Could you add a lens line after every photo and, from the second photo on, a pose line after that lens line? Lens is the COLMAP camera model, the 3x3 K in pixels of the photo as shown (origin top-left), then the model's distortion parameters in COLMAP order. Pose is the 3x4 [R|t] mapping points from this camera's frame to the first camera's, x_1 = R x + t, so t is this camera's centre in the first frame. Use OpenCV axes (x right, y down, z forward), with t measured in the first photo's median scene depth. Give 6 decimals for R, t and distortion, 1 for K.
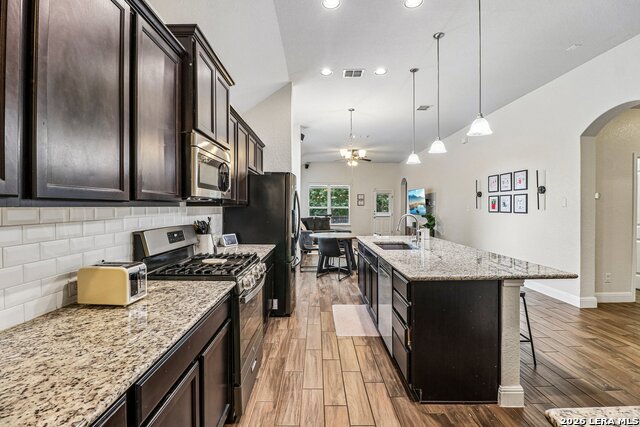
lens RADIAL K [[298.4, 0, 316.0], [0, 298.4, 208.4], [0, 0, 1]] dist [0.001228, -0.015350]
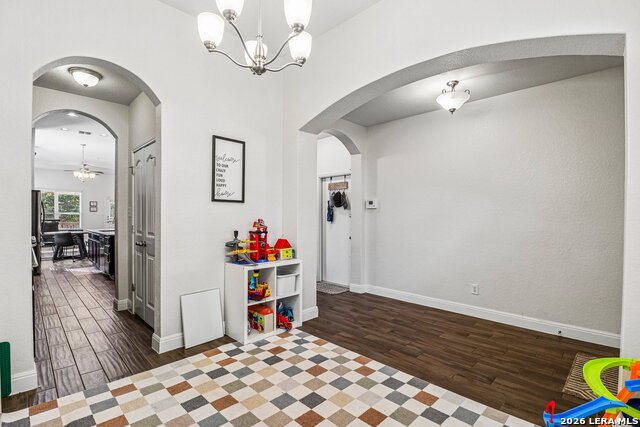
lens RADIAL K [[305.0, 0, 319.6], [0, 305.0, 215.5], [0, 0, 1]] dist [0.000274, -0.015273]
pose [[0.709461, -0.002891, 0.704739, -0.127514], [0.003332, 0.999994, 0.000749, 0.021082], [-0.704737, 0.001817, 0.709466, -1.041312]]
